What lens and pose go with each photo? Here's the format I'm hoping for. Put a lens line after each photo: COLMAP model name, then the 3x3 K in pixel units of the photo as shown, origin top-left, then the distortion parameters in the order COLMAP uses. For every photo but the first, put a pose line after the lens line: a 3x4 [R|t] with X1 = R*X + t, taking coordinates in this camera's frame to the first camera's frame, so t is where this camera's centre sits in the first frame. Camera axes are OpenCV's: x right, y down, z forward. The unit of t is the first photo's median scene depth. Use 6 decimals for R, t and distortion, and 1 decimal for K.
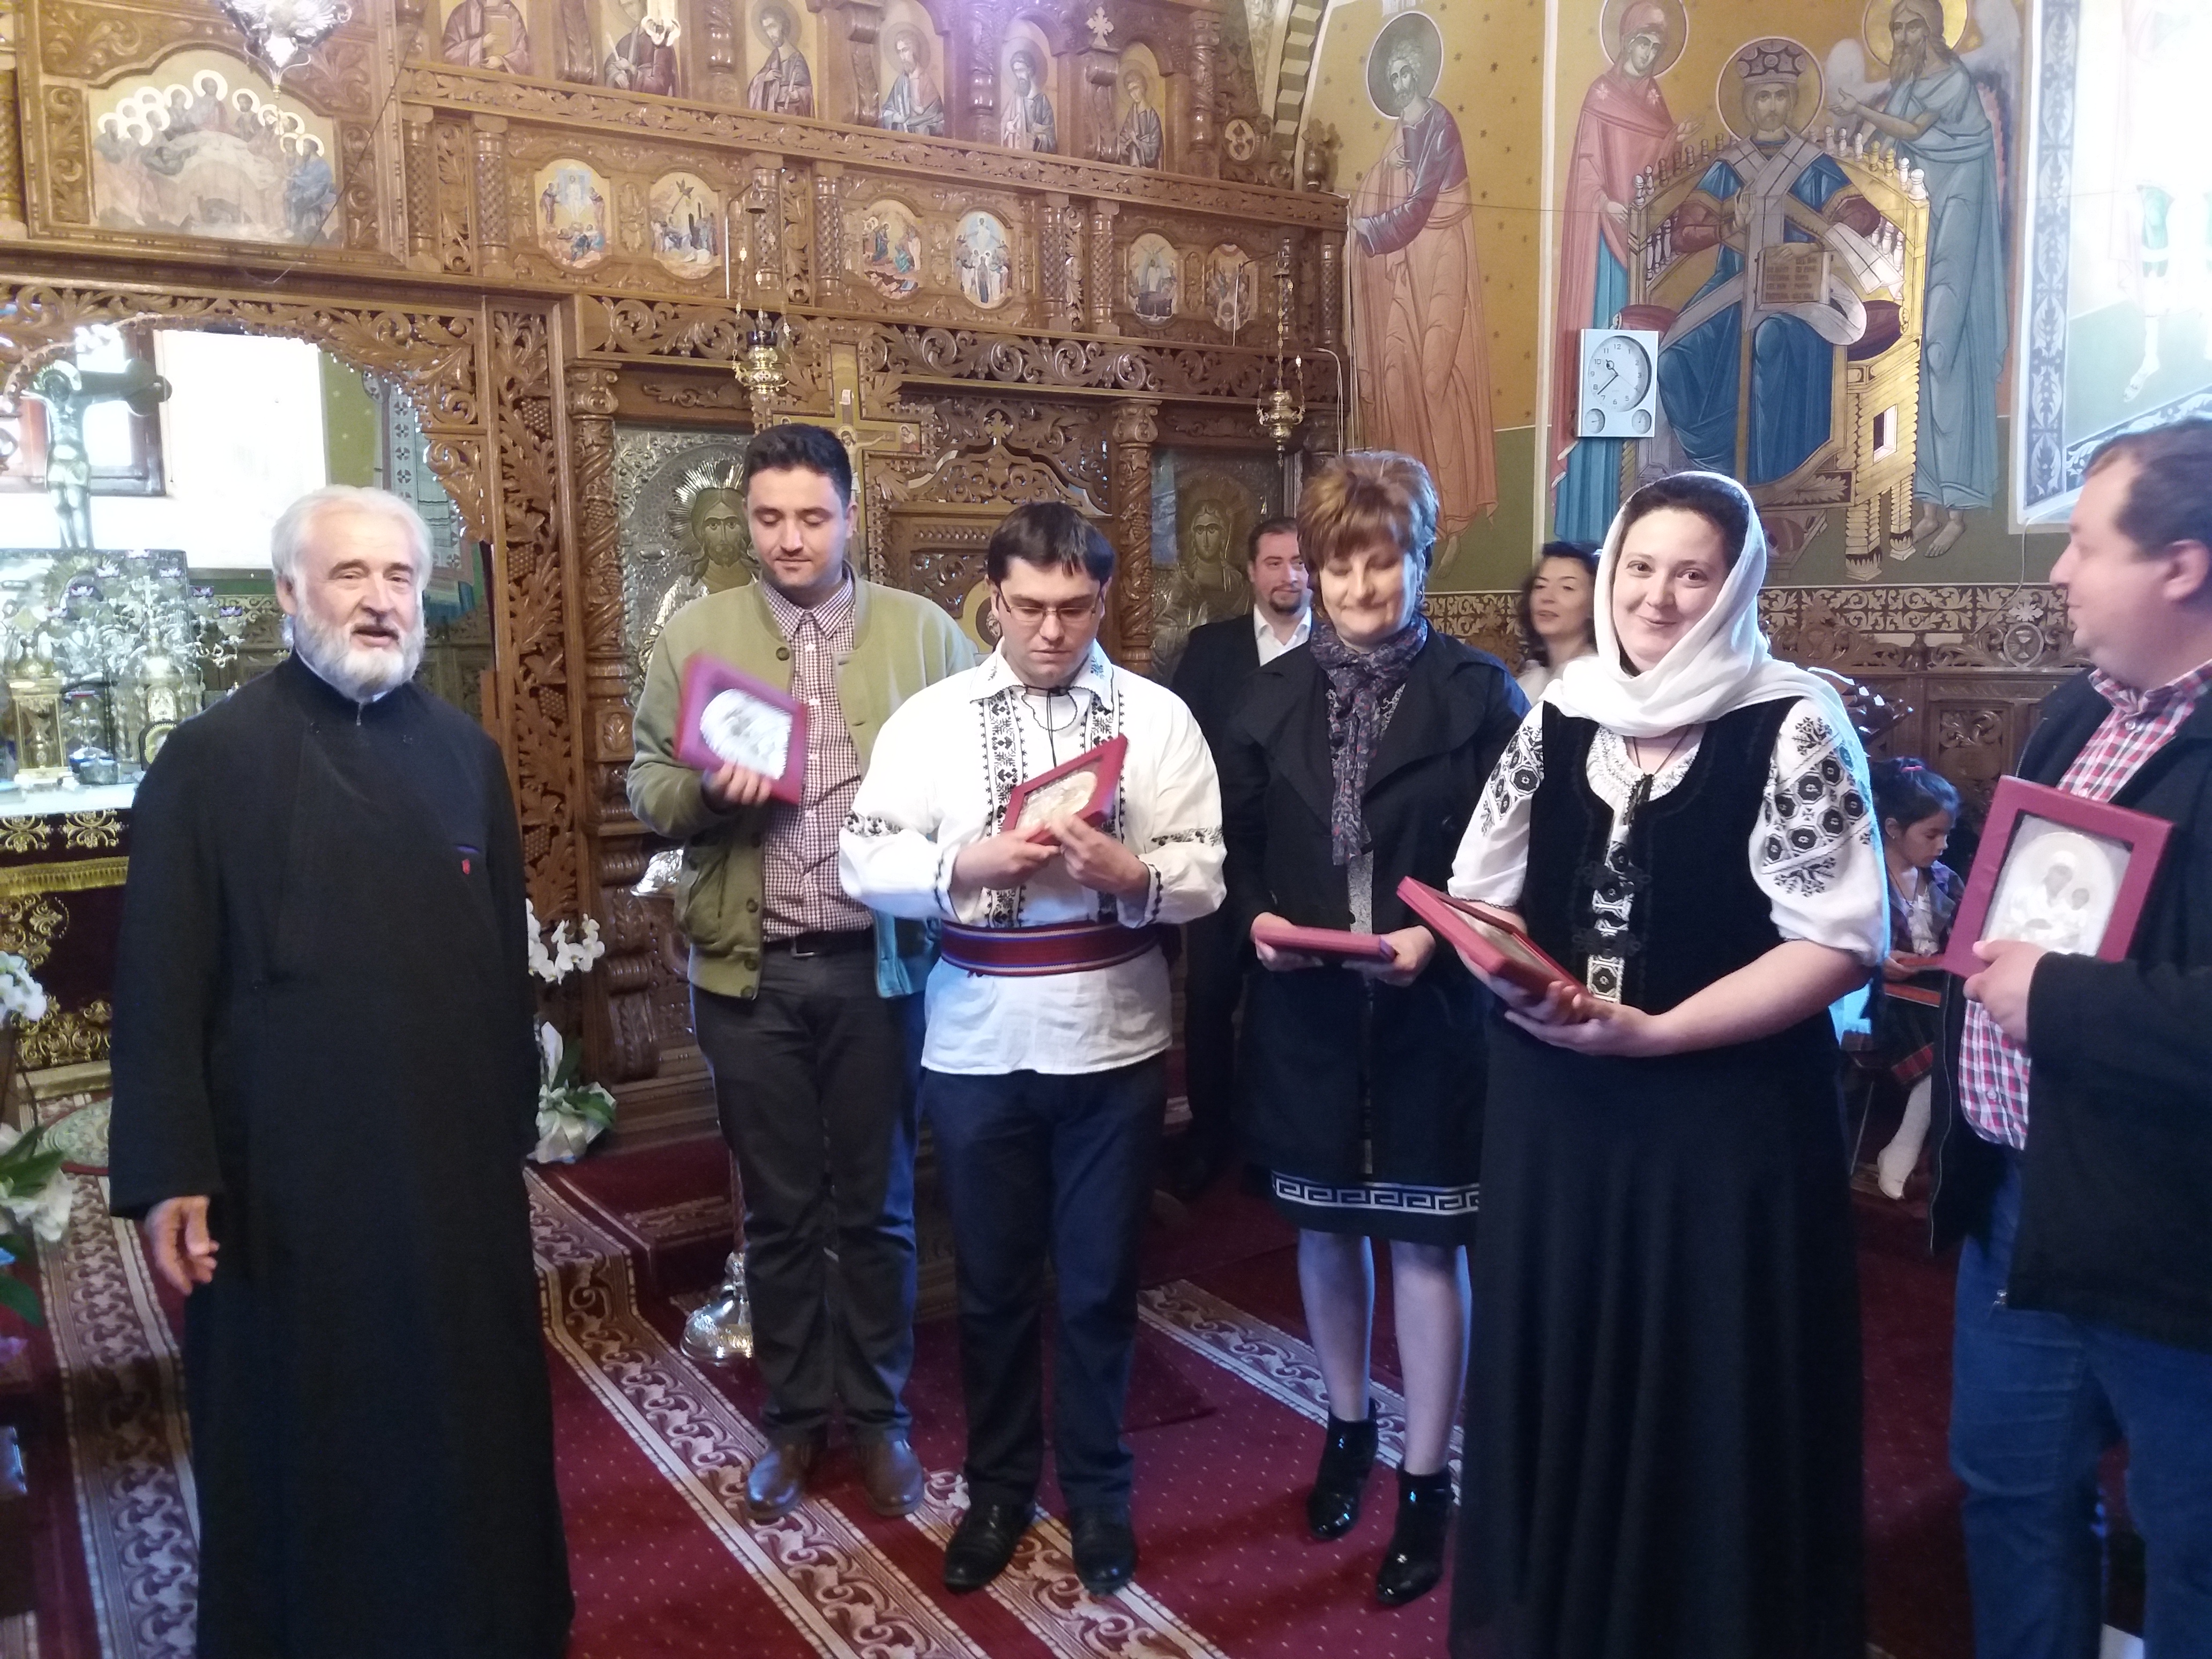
lens RADIAL K [[1927.0, 0, 1106.0], [0, 1927.0, 829.5], [0, 0, 1]] dist [0.050017, -0.089997]
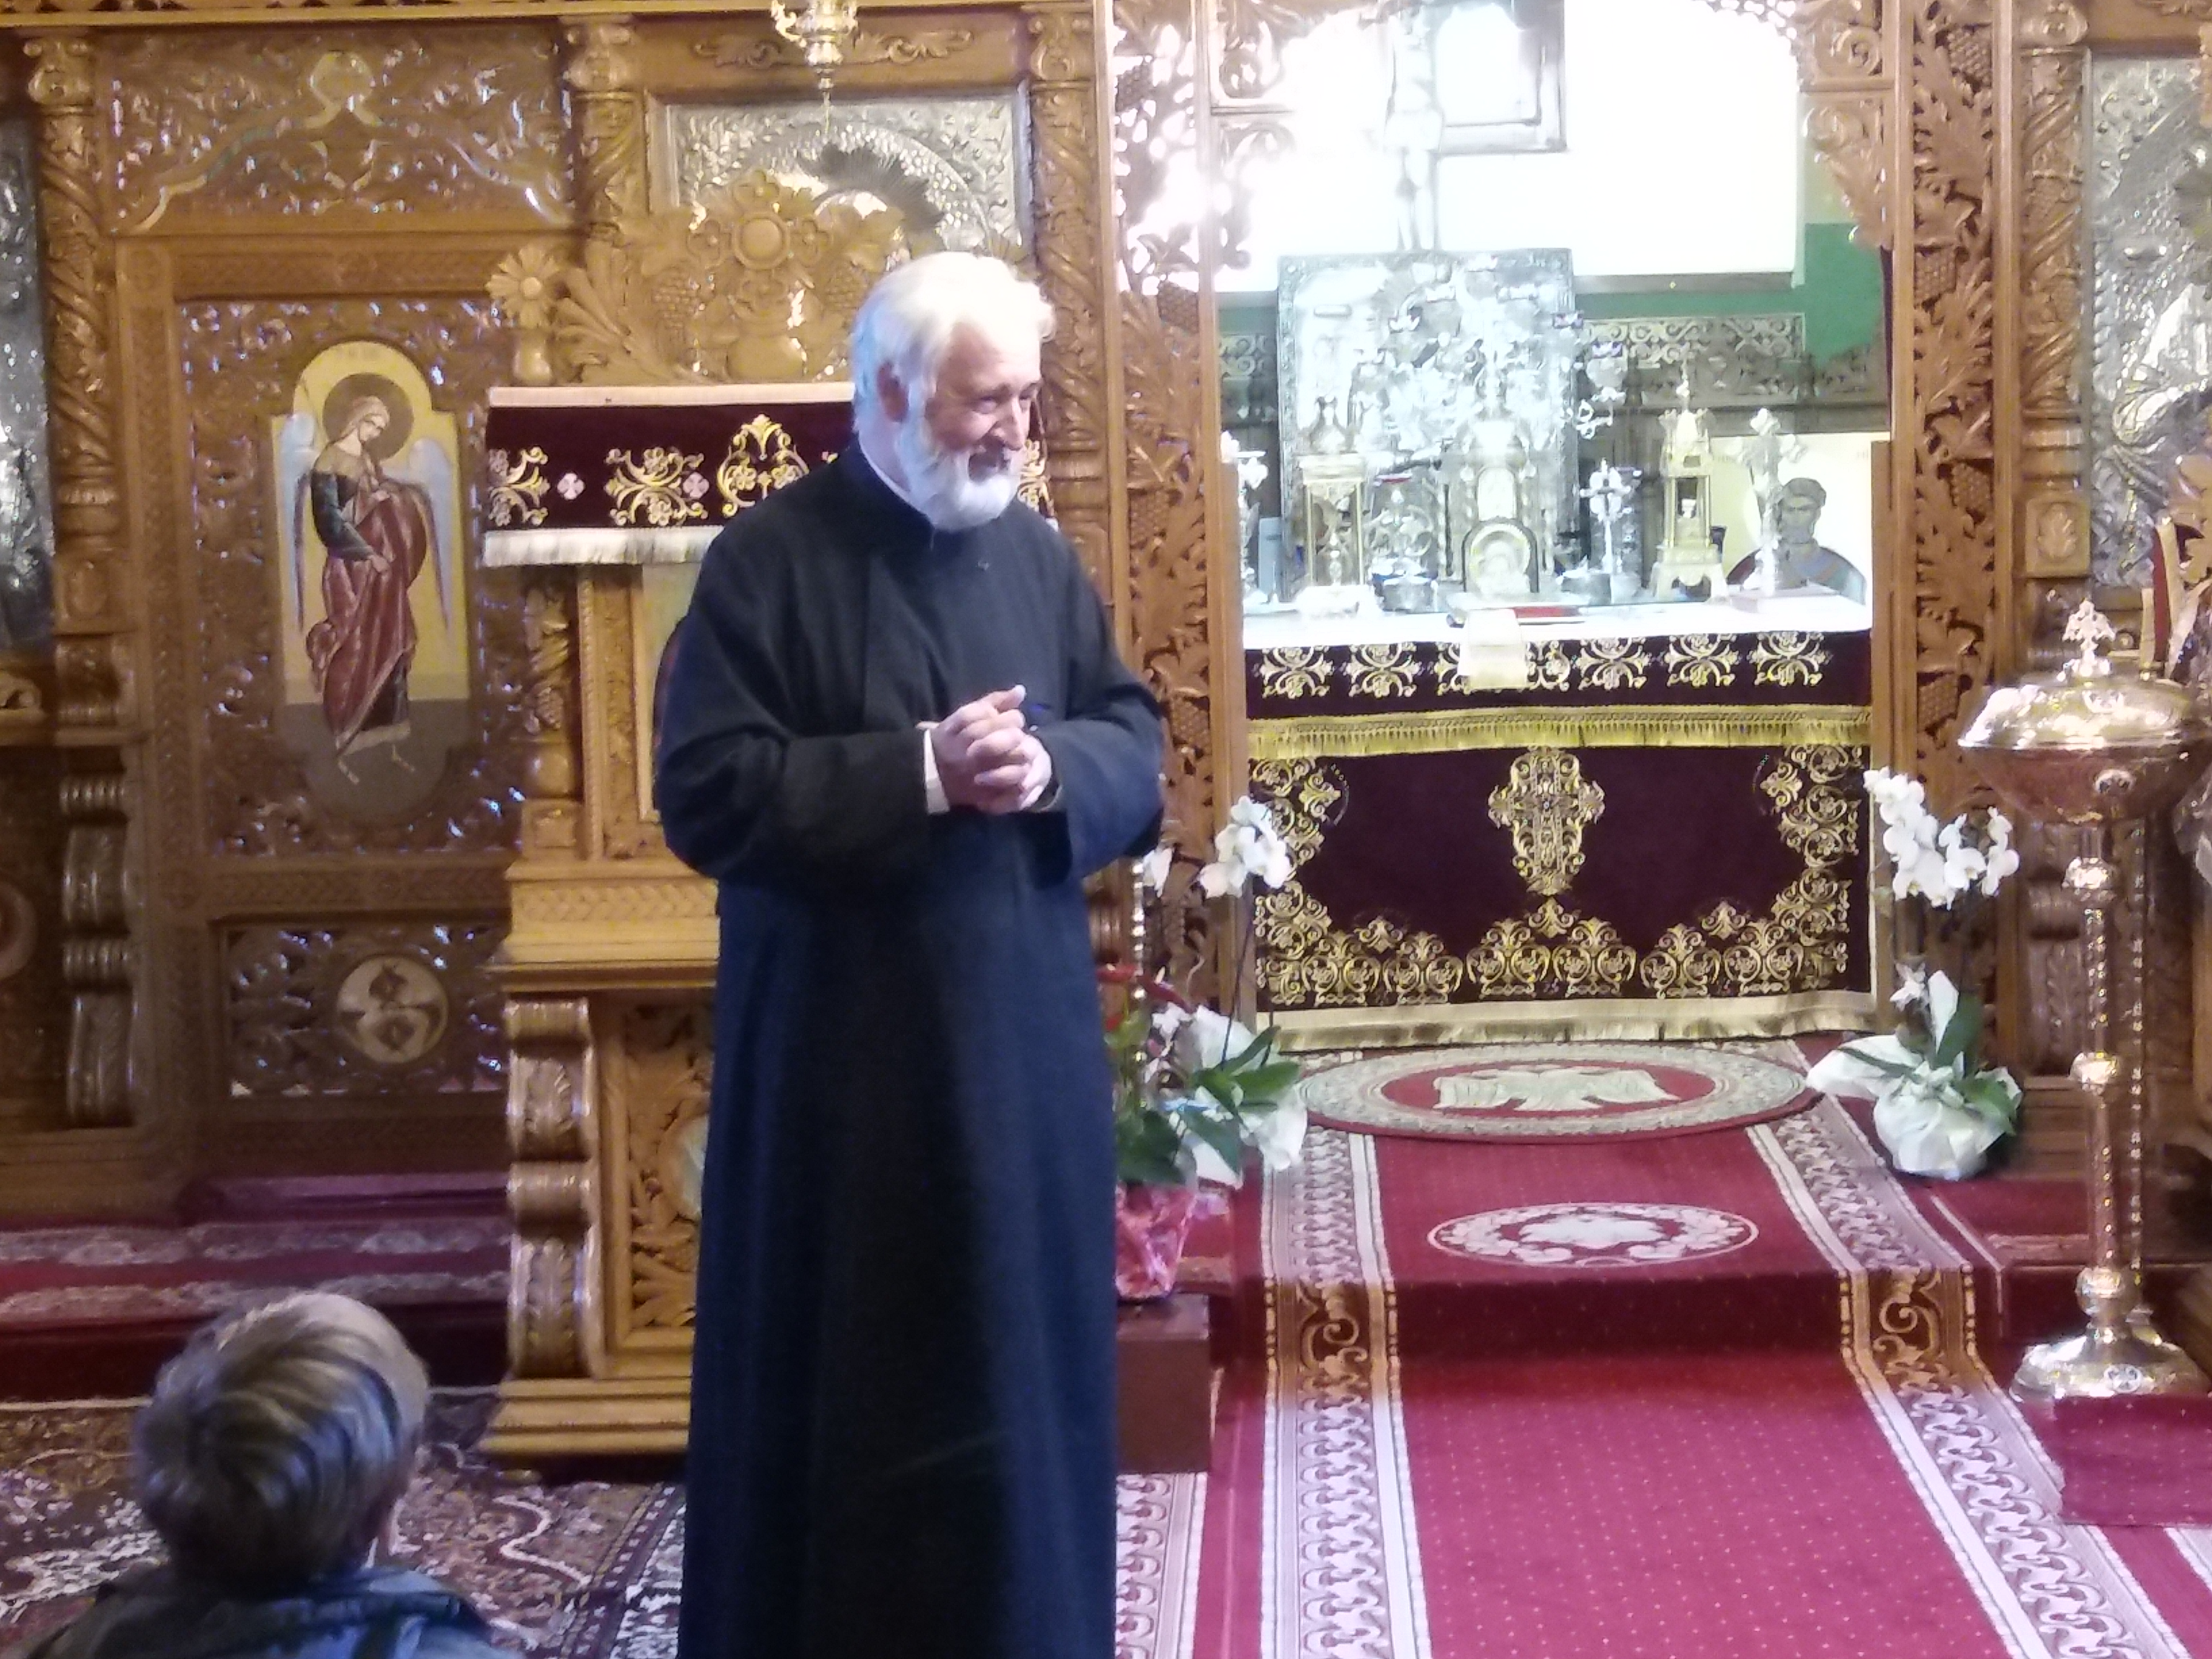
lens RADIAL K [[1794.2, 0, 1051.7], [0, 1794.2, 835.5], [0, 0, 1]] dist [0.051690, -0.000878]
pose [[0.828734, 0.128723, -0.544637, -0.182124], [-0.052798, 0.986831, 0.152896, -0.024708], [0.557146, -0.097954, 0.824617, 0.271814]]
